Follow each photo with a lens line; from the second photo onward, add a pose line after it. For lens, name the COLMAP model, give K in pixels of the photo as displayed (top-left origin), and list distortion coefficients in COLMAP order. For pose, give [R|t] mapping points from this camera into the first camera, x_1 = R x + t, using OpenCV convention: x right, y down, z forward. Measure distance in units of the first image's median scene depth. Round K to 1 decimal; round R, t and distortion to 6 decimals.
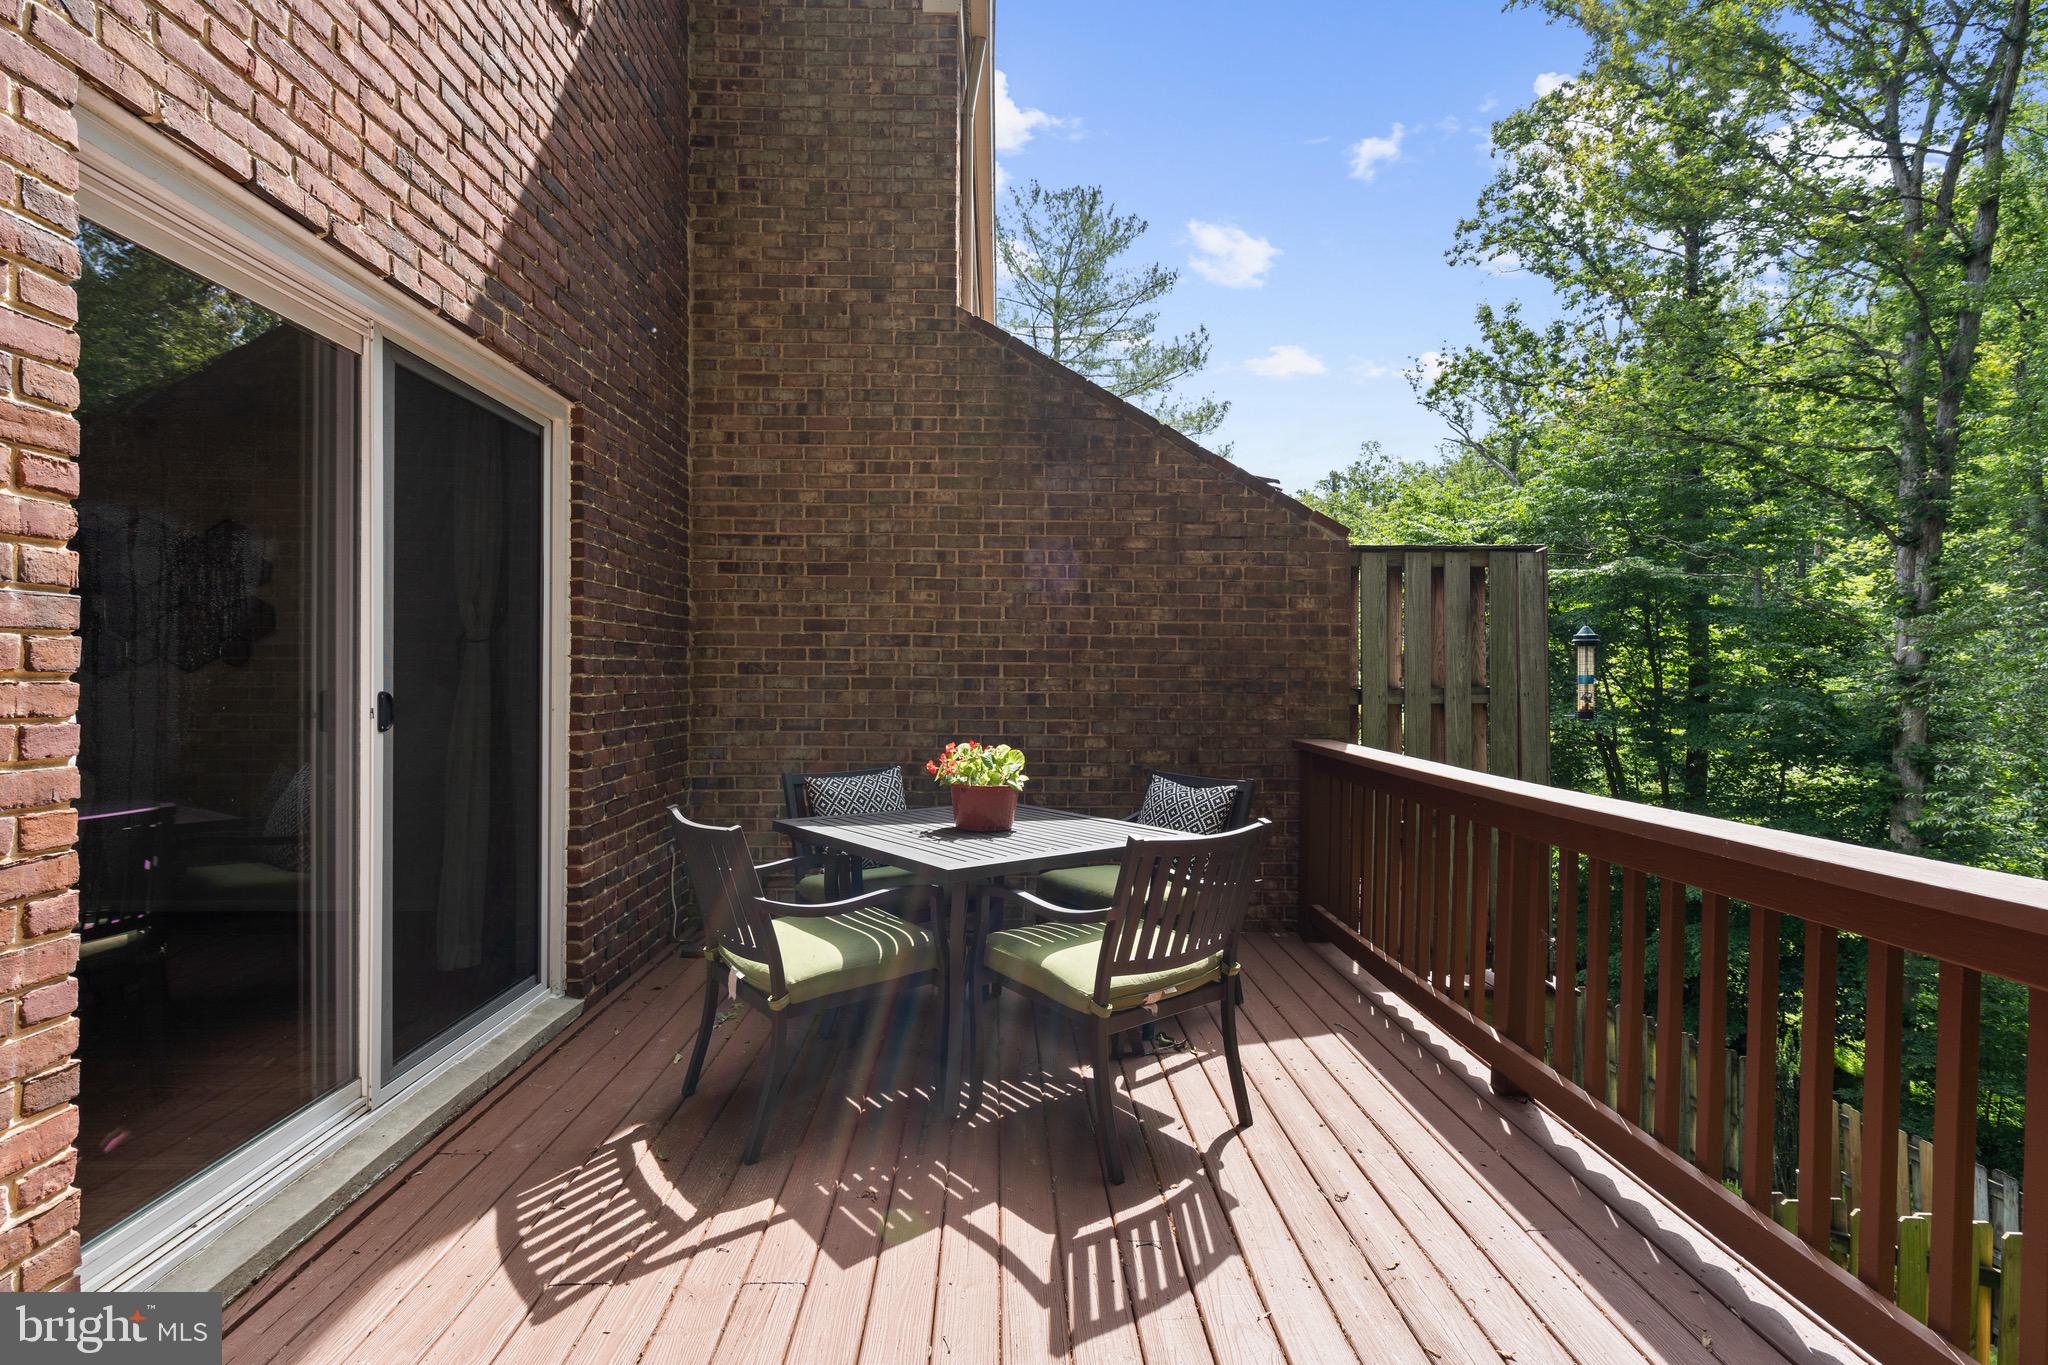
lens RADIAL K [[941.0, 0, 1021.8], [0, 941.0, 682.3], [0, 0, 1]] dist [-0.007029, 0.001344]
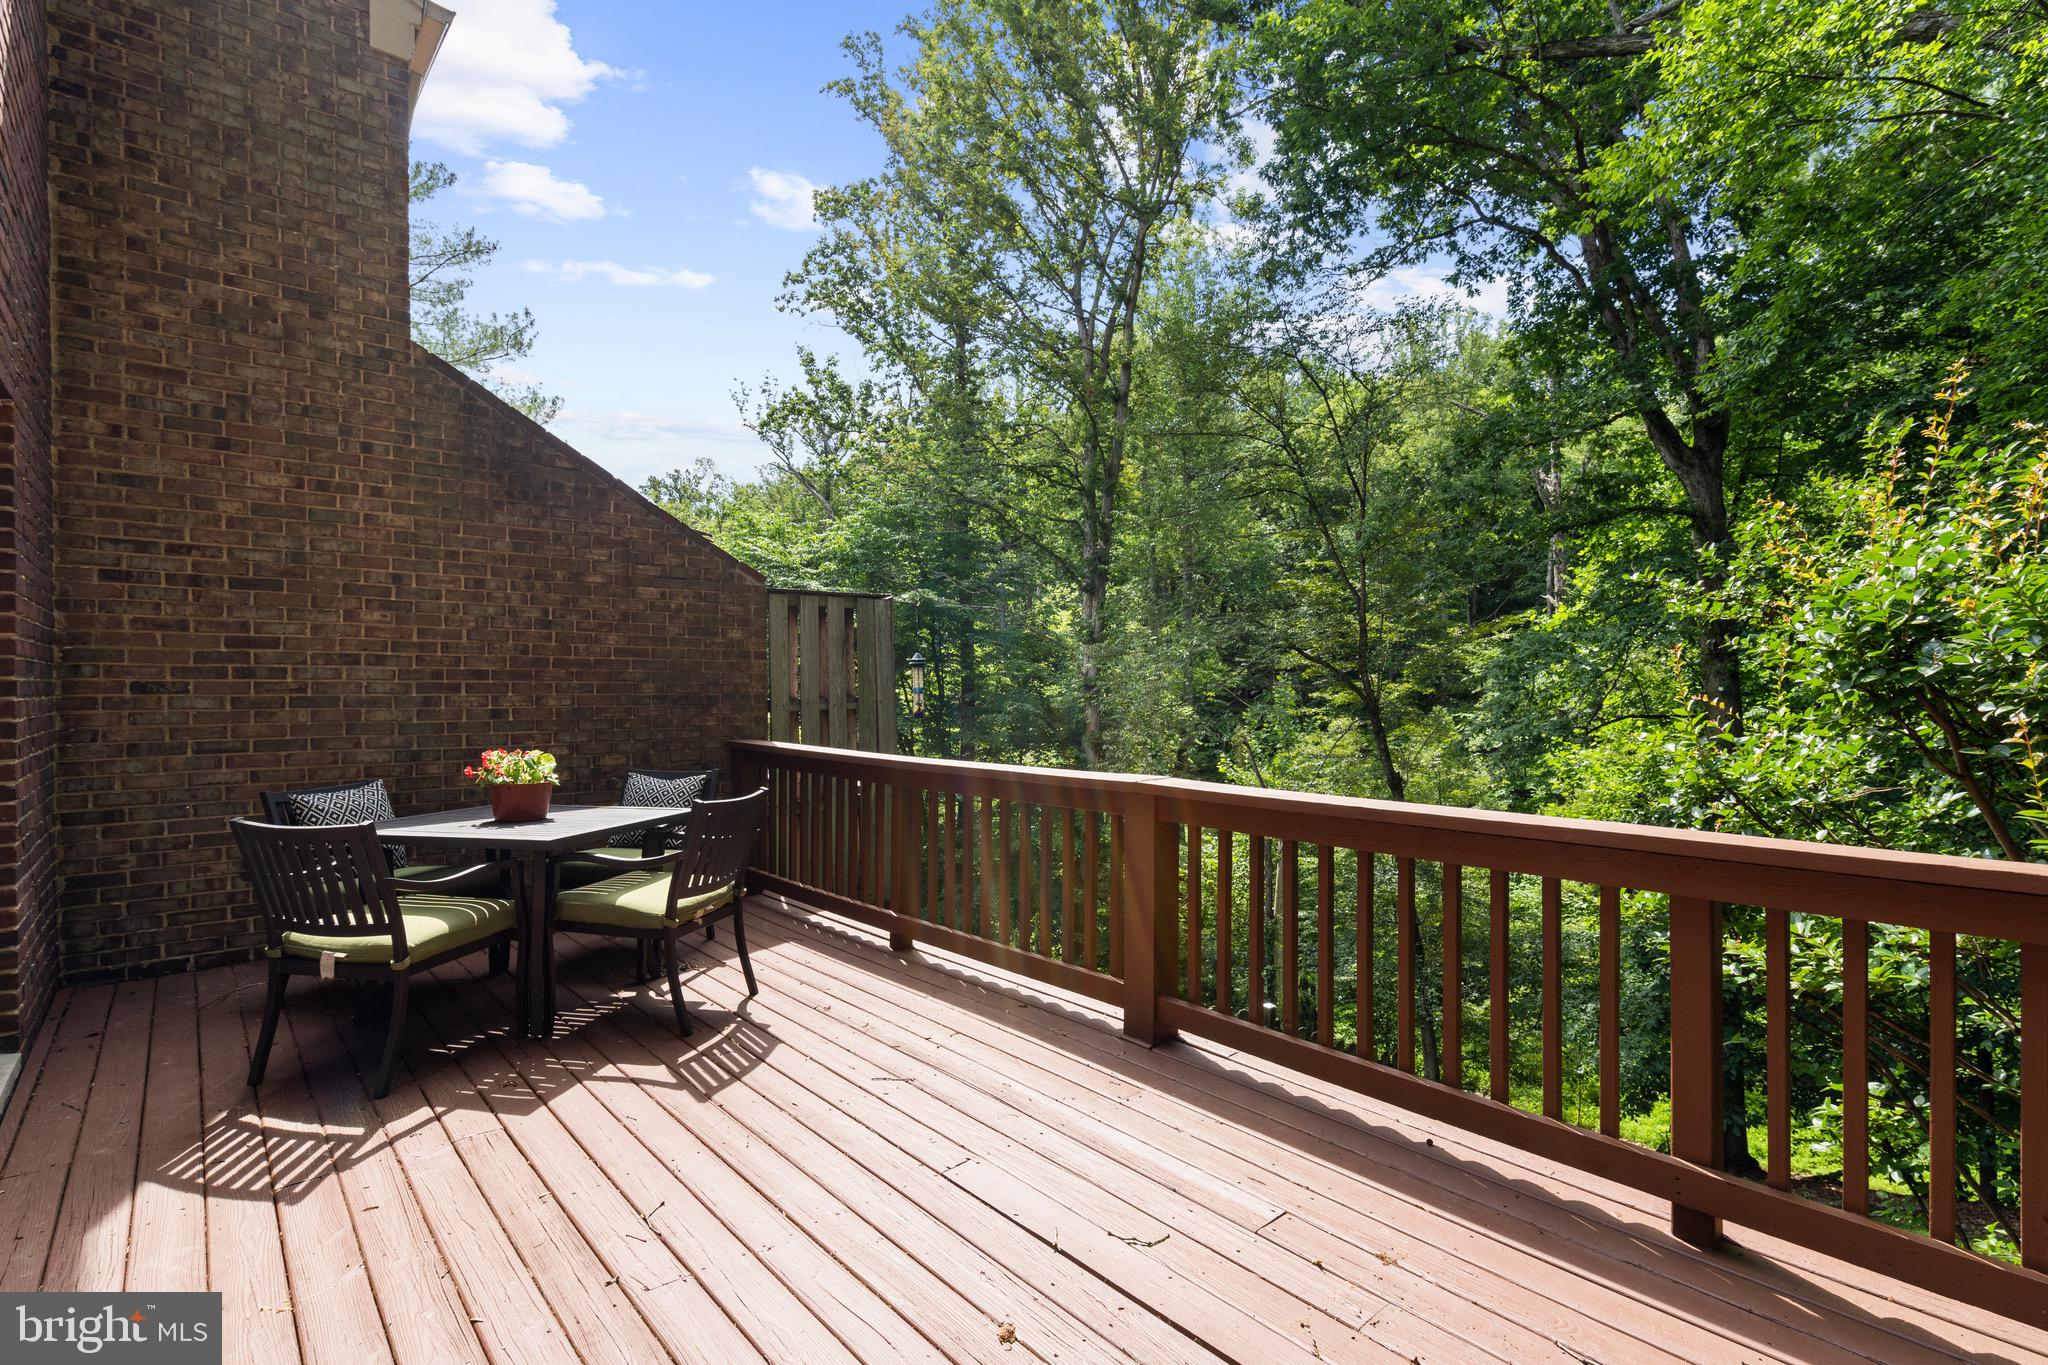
lens RADIAL K [[932.2, 0, 1033.7], [0, 932.2, 695.4], [0, 0, 1]] dist [-0.004513, 0.000085]
pose [[0.766628, -0.012355, 0.641973, -0.177757], [0.010437, 0.999923, 0.006780, -0.004057], [-0.642007, 0.001502, 0.766698, -0.204189]]
